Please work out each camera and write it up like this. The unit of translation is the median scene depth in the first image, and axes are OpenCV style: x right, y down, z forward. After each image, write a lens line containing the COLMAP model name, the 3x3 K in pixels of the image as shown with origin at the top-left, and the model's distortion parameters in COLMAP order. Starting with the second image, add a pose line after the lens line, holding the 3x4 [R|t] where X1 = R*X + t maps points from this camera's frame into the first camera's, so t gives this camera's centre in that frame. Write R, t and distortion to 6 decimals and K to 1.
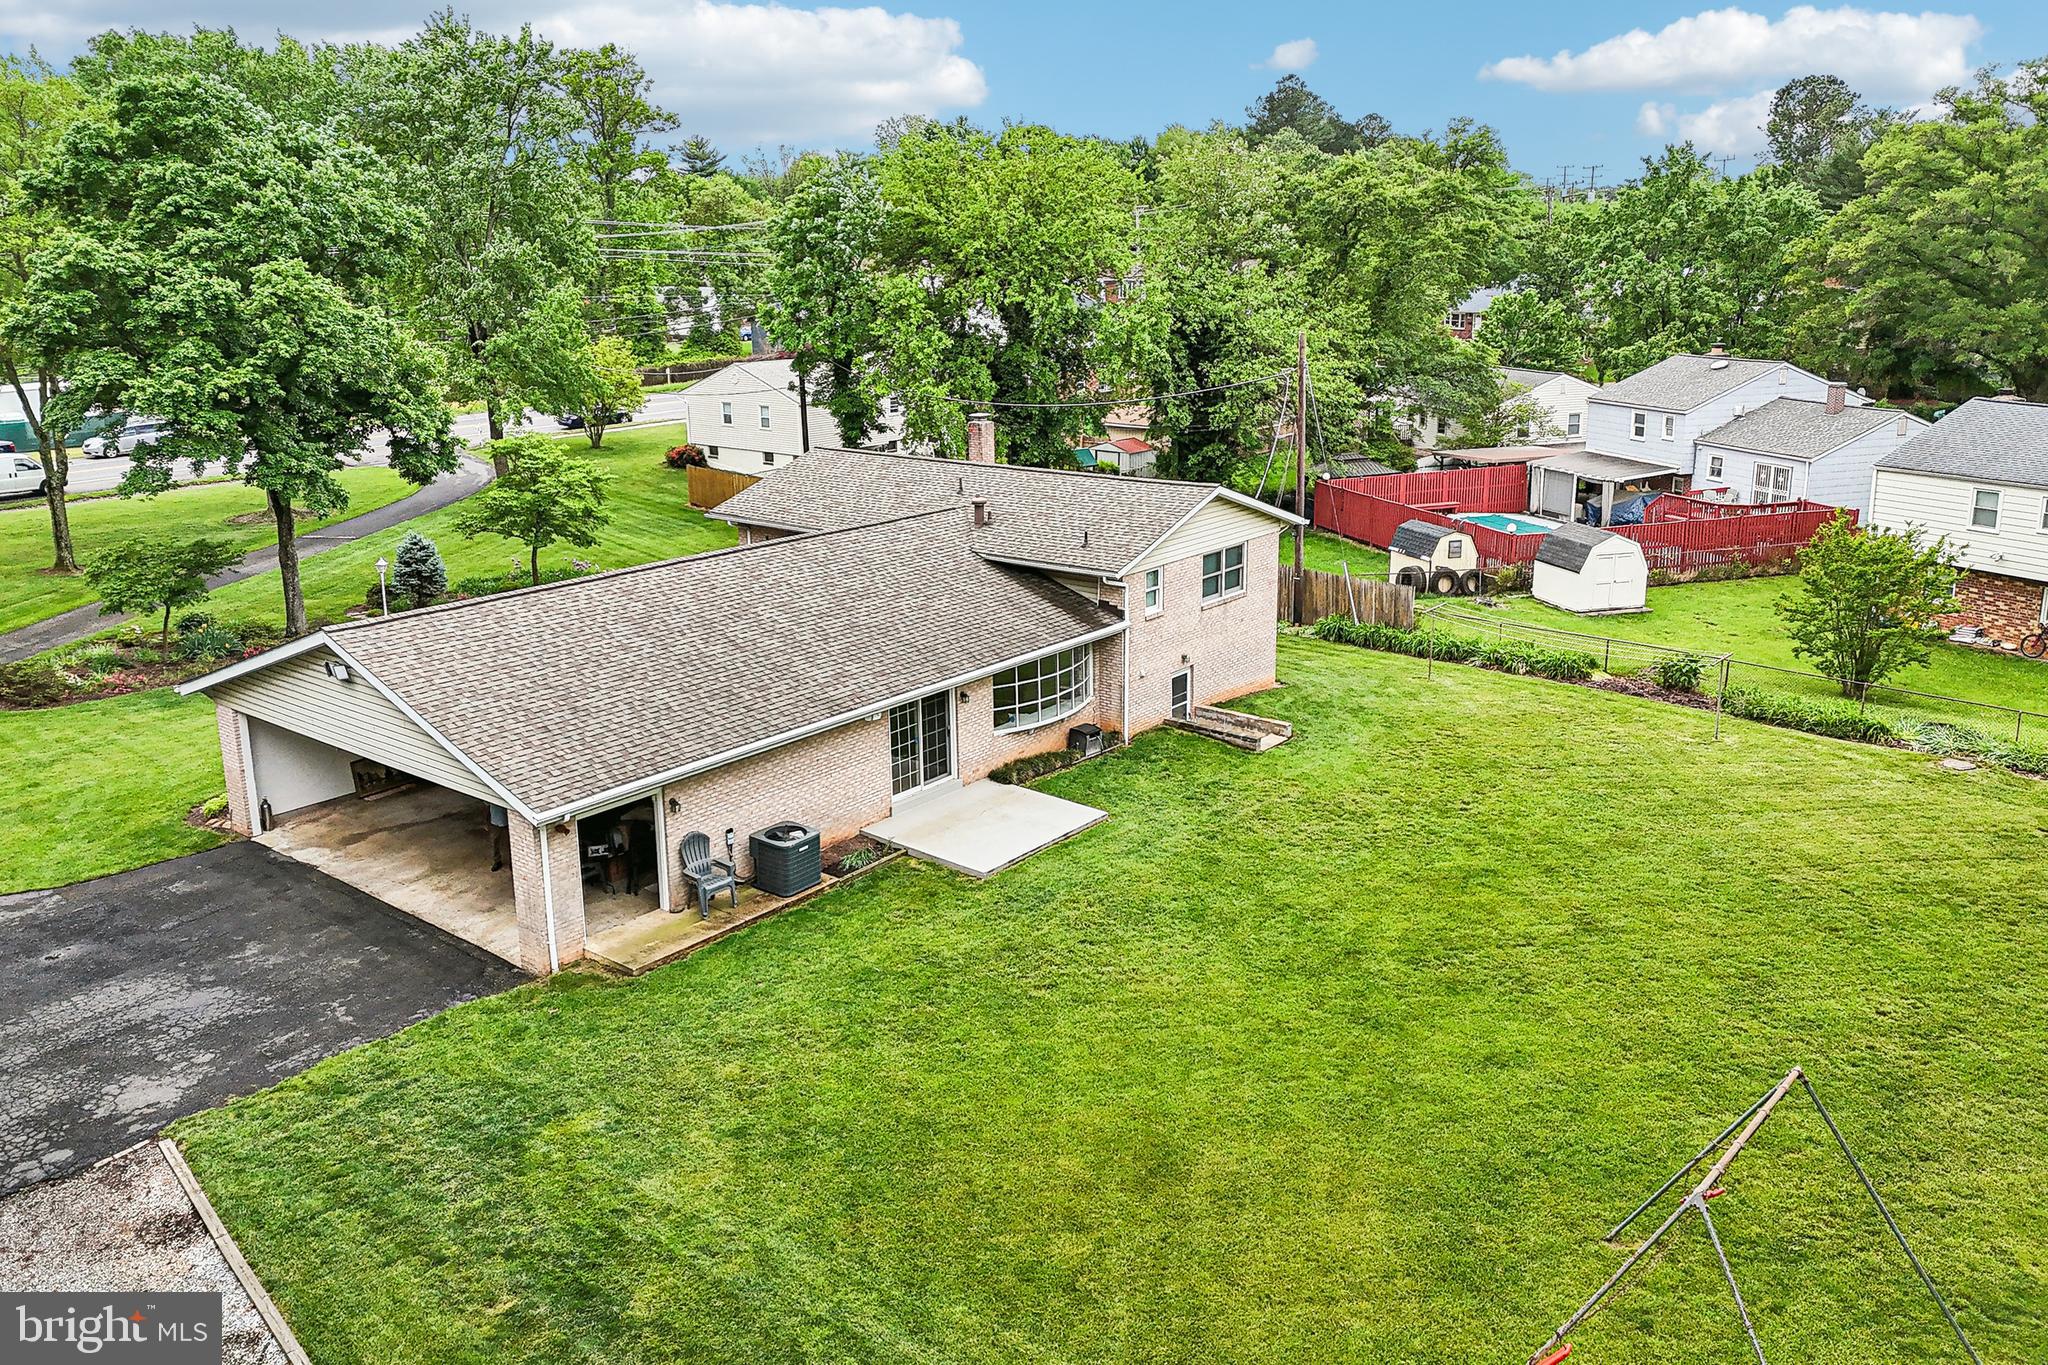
lens RADIAL K [[1560.7, 0, 1021.0], [0, 1560.7, 675.4], [0, 0, 1]] dist [0.092034, -0.104158]
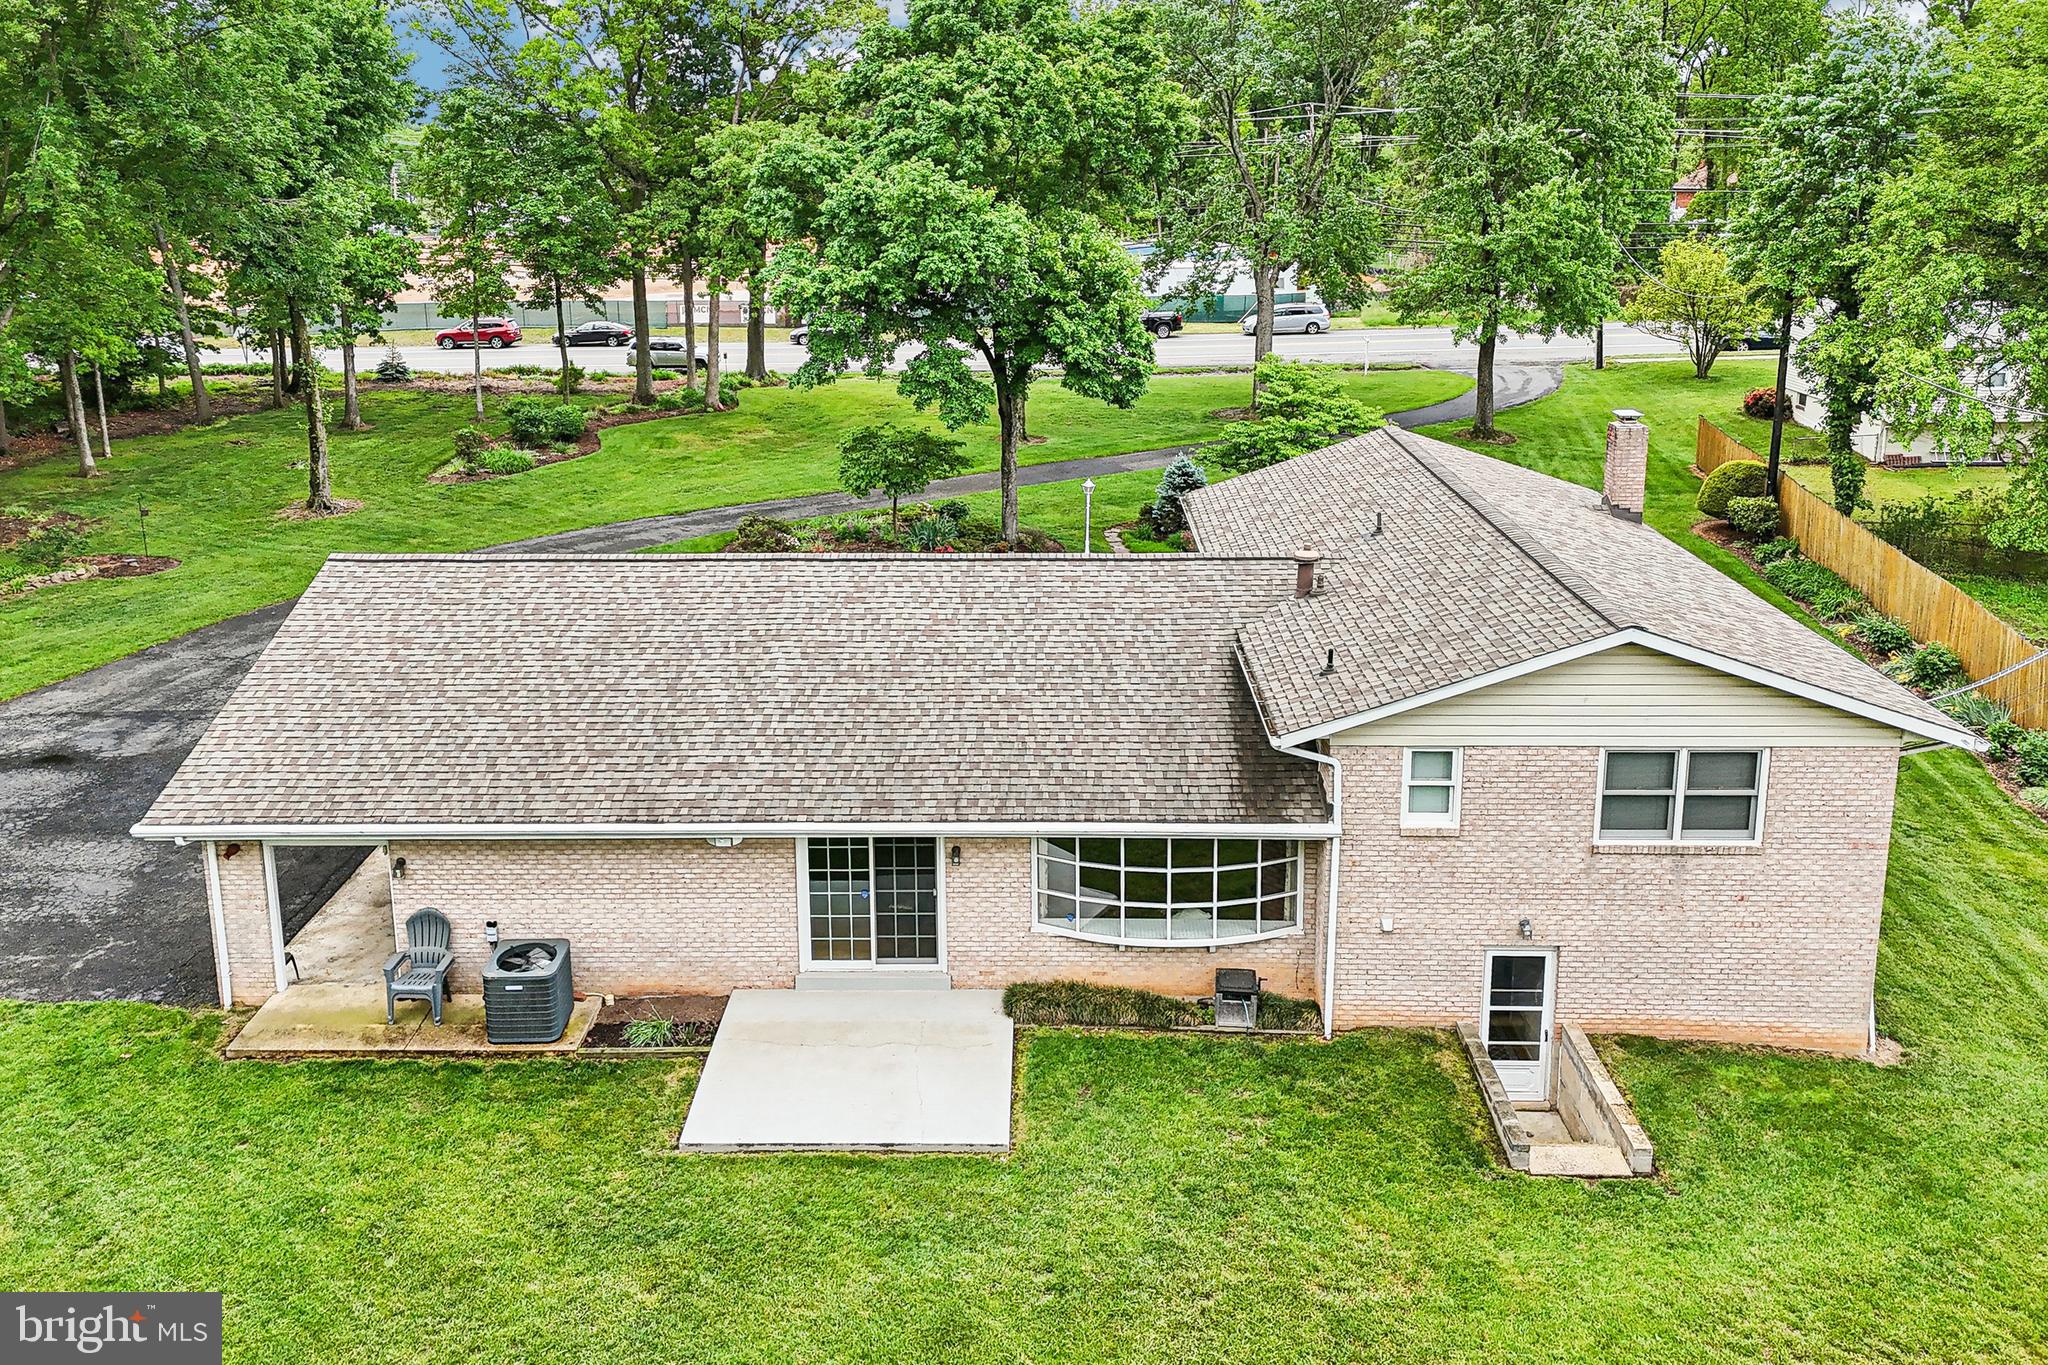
lens RADIAL K [[1563.9, 0, 1019.9], [0, 1563.9, 578.2], [0, 0, 1]] dist [0.091956, -0.102601]
pose [[0.603831, 0.217970, -0.766732, 0.423583], [-0.206803, 0.971789, 0.113399, -0.165794], [0.769819, 0.090089, 0.631873, 0.580845]]
